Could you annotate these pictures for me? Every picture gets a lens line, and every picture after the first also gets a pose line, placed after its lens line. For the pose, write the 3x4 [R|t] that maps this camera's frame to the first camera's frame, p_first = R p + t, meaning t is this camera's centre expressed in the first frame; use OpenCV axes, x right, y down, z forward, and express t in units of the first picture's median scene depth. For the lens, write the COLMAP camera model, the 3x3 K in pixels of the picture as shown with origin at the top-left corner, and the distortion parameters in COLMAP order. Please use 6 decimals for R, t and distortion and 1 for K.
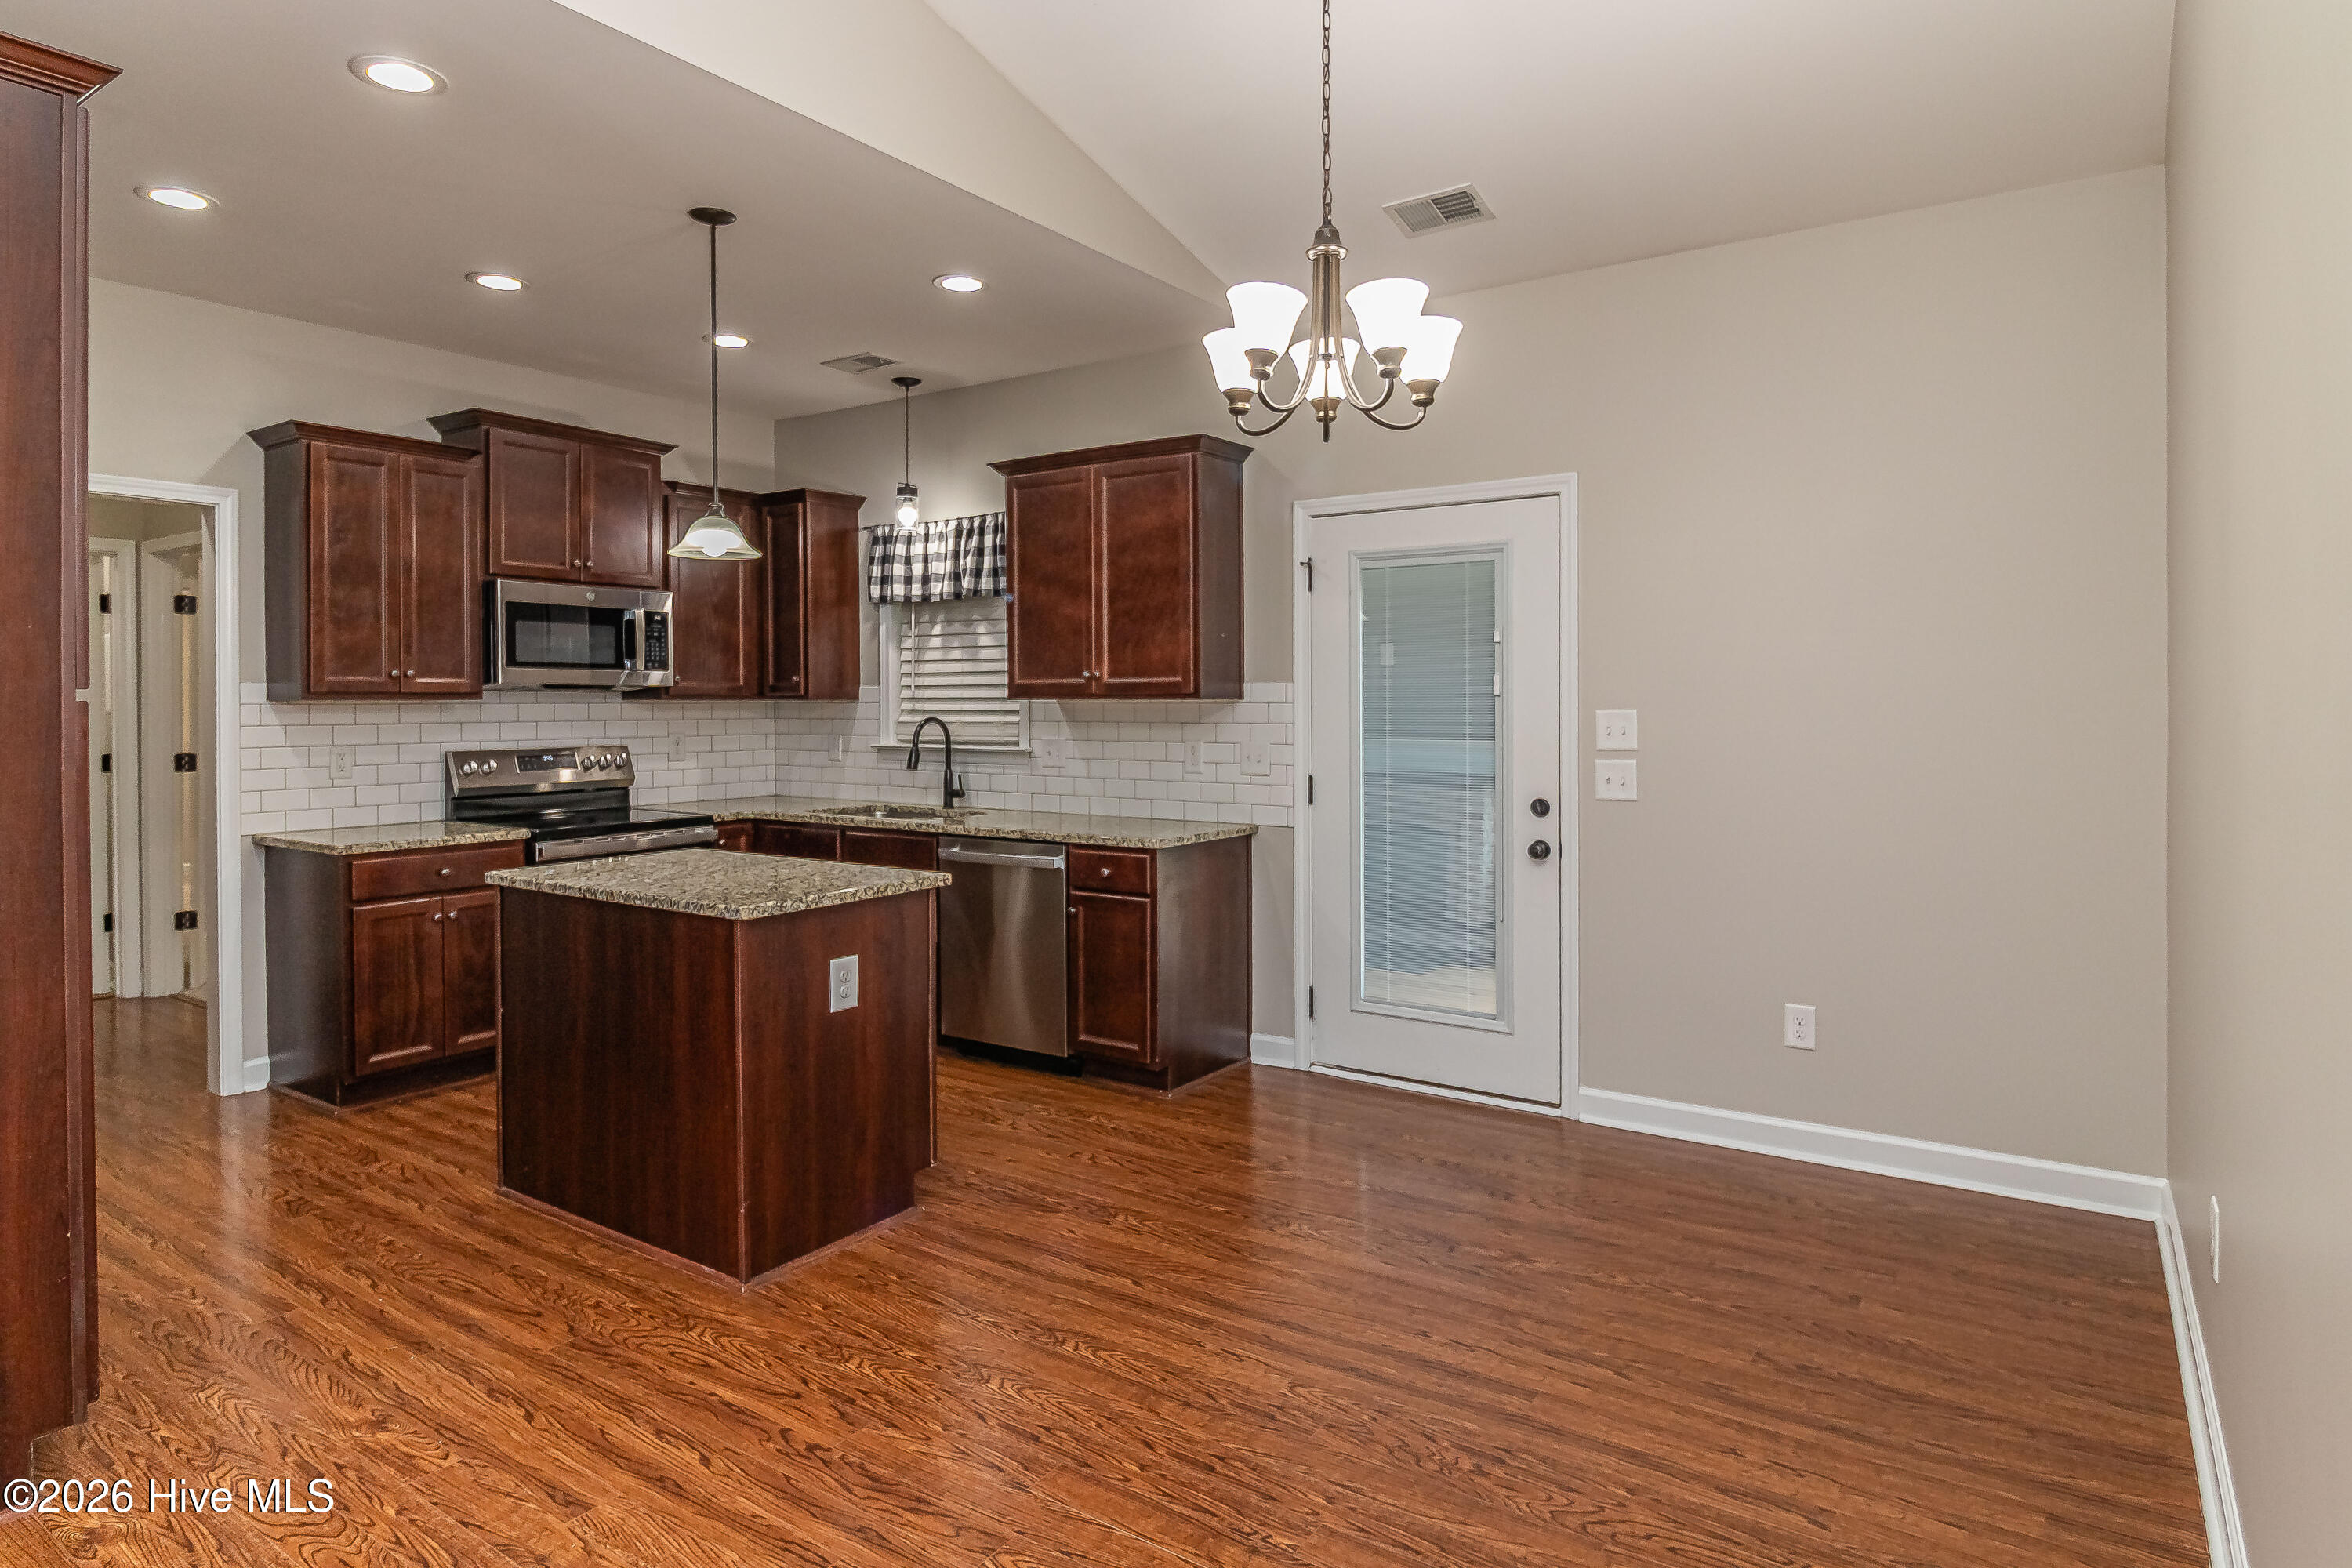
lens RADIAL K [[1300.6, 0, 1225.0], [0, 1300.6, 703.4], [0, 0, 1]] dist [-0.007169, -0.000583]
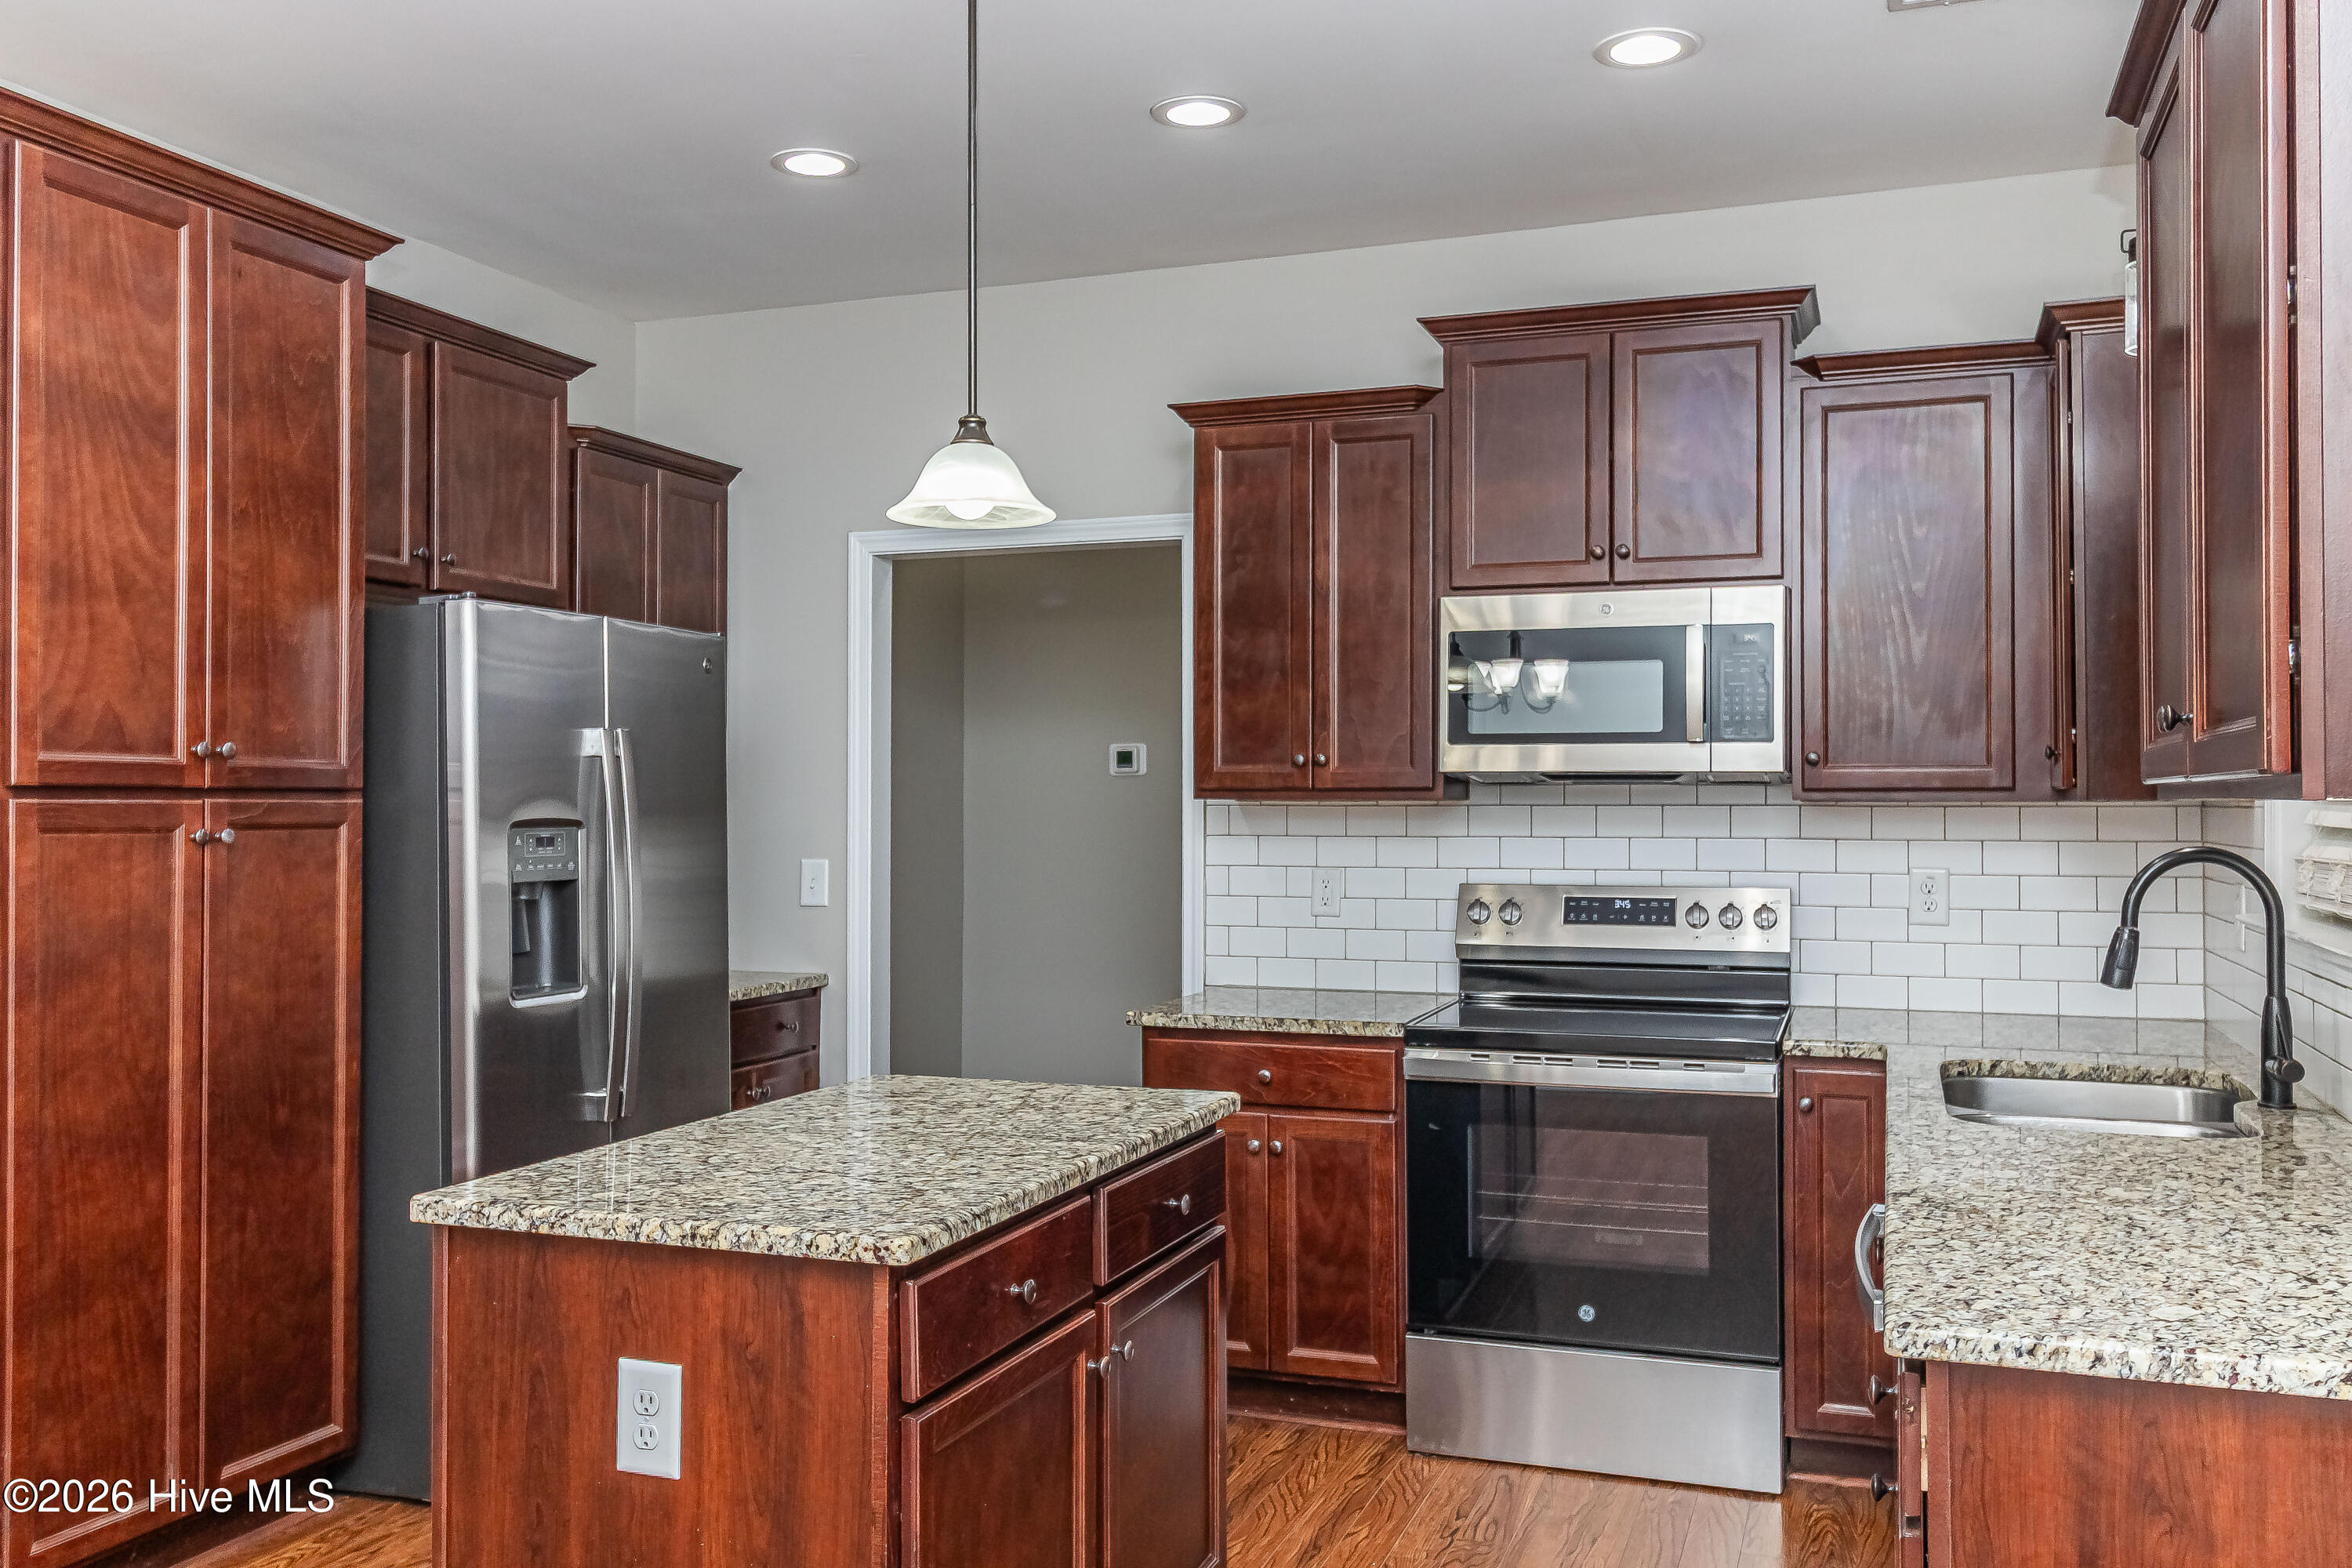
lens RADIAL K [[1970.4, 0, 1197.3], [0, 1970.4, 767.2], [0, 0, 1]] dist [0.029189, -0.025783]
pose [[0.211868, -0.012855, -0.977214, 0.339838], [-0.001301, 0.999909, -0.013436, -0.006160], [0.977297, 0.004118, 0.211832, 0.795683]]
